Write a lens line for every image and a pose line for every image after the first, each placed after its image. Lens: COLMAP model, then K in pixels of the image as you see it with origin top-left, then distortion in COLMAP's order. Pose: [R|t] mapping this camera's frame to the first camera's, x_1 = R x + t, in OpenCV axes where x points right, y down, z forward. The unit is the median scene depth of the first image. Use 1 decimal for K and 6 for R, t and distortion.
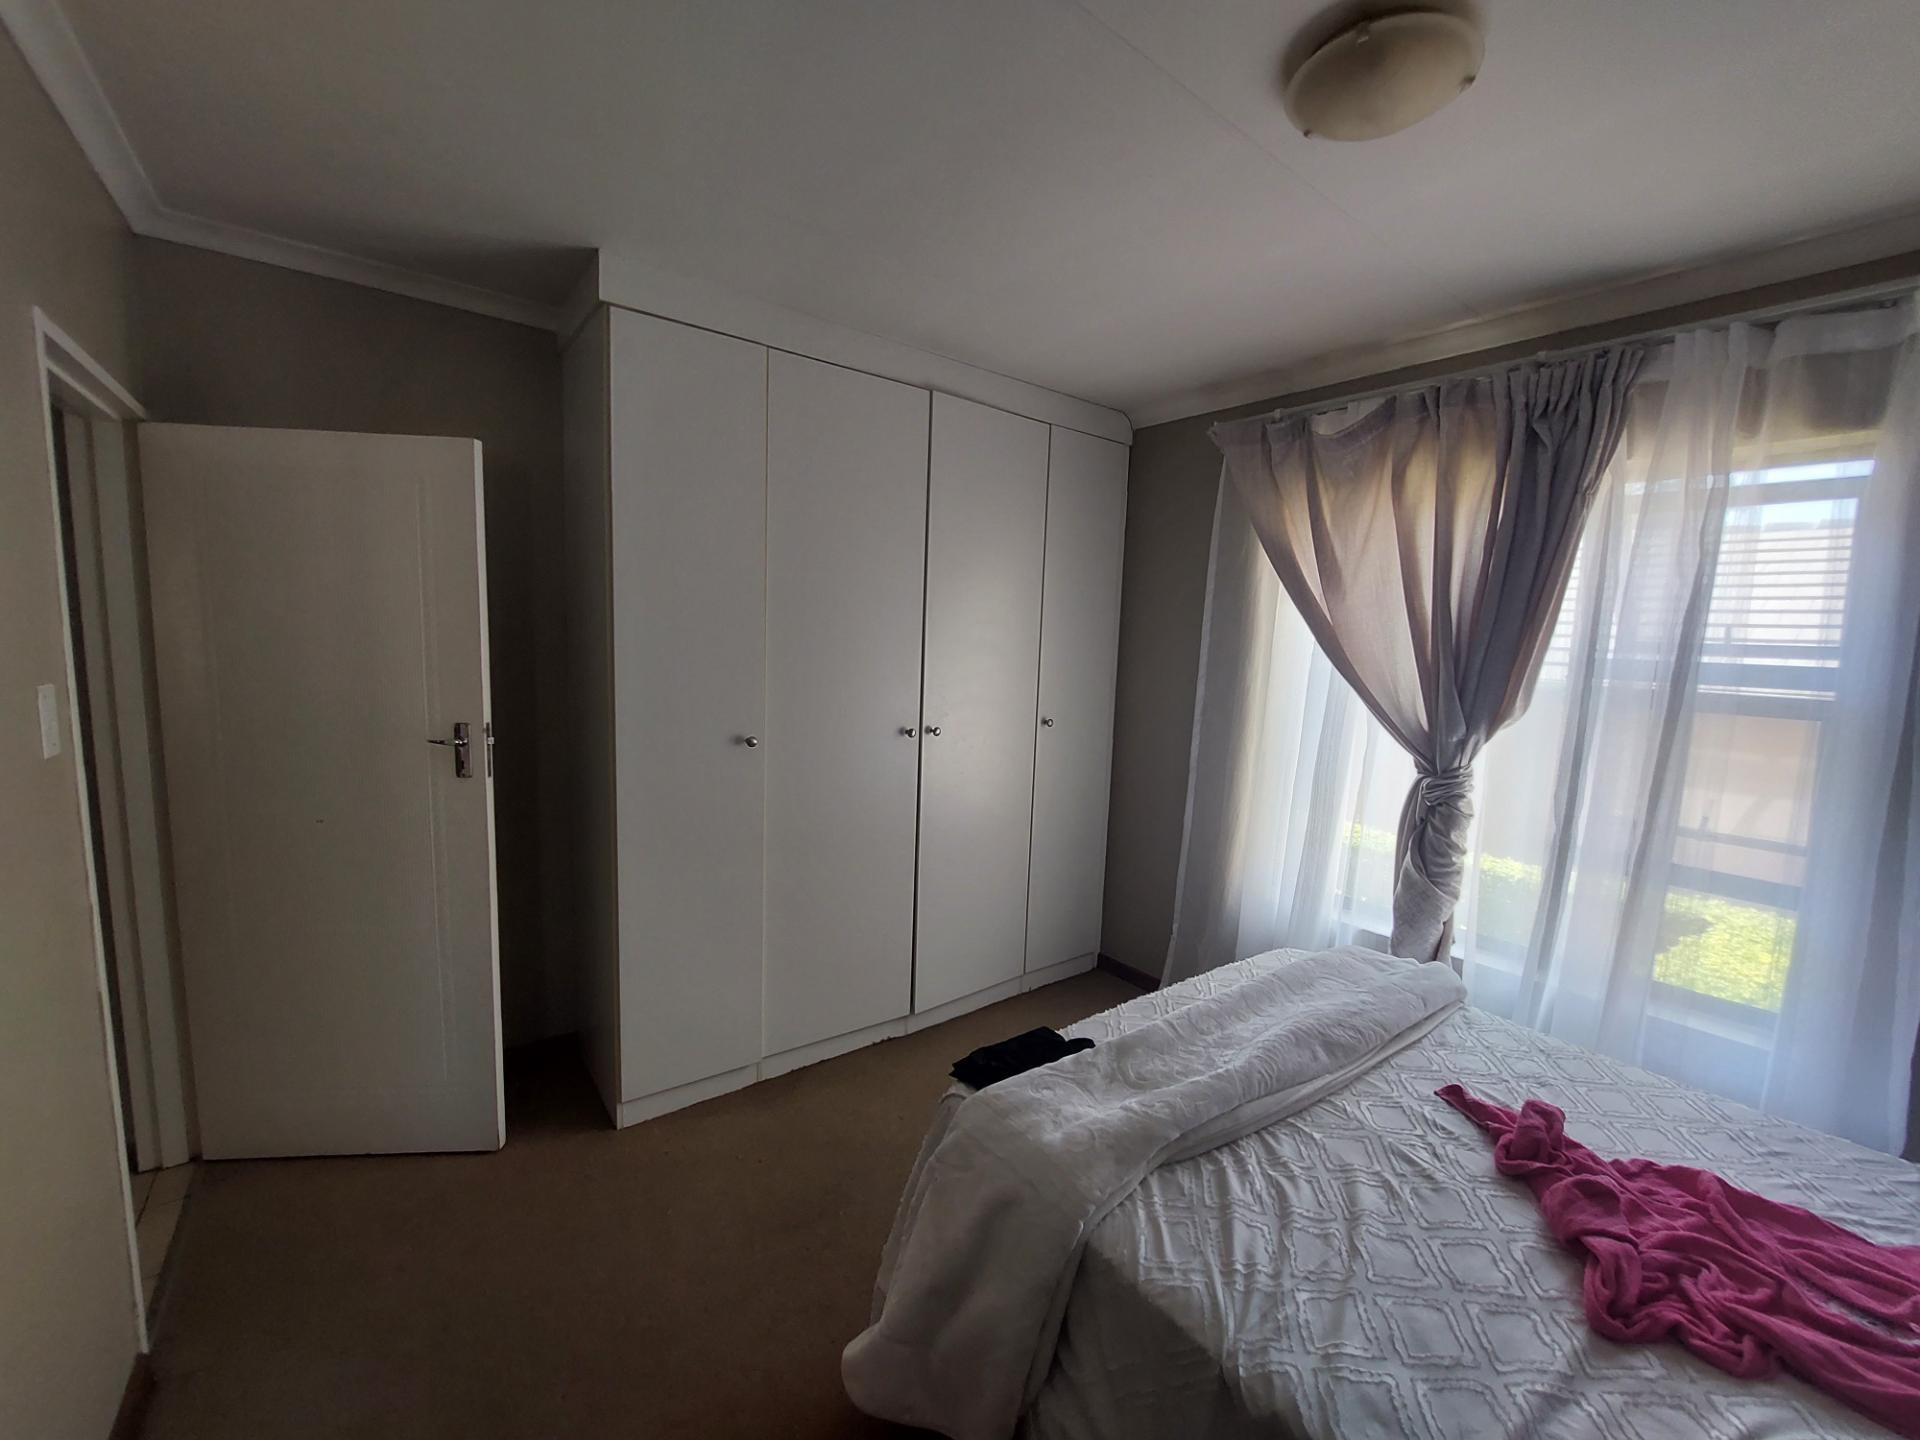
lens RADIAL K [[768.5, 0, 953.1], [0, 768.5, 729.2], [0, 0, 1]] dist [-0.017949, 0.000834]
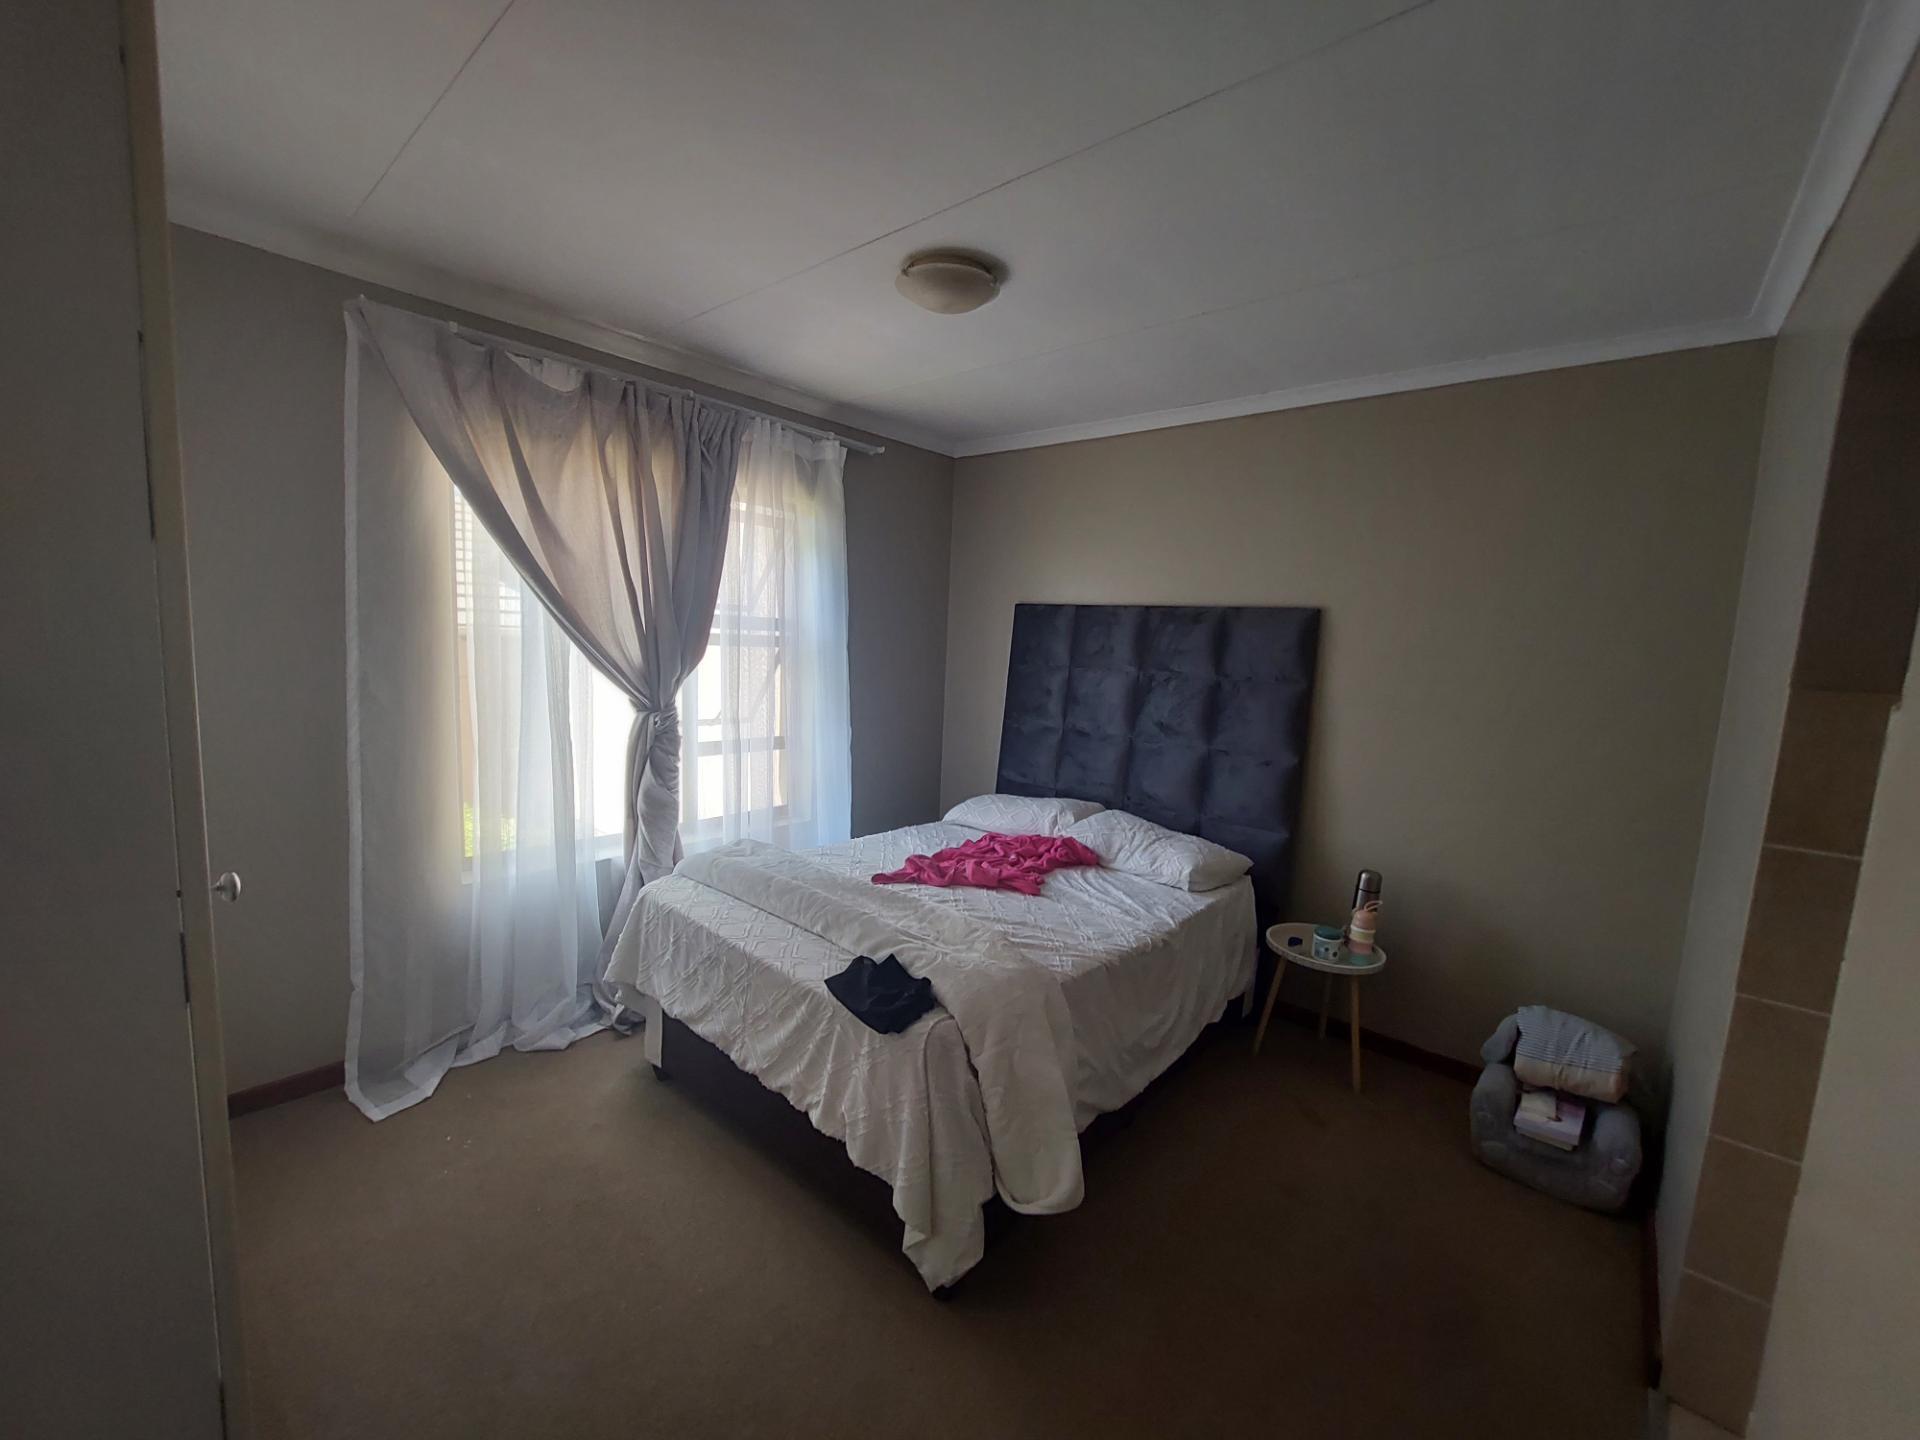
lens RADIAL K [[768.5, 0, 953.9], [0, 768.5, 730.7], [0, 0, 1]] dist [-0.017949, 0.000834]
pose [[-0.176057, -0.159622, 0.971352, -0.672729], [0.065404, 0.982688, 0.173339, -0.091411], [-0.982205, 0.094047, -0.162569, 0.735427]]
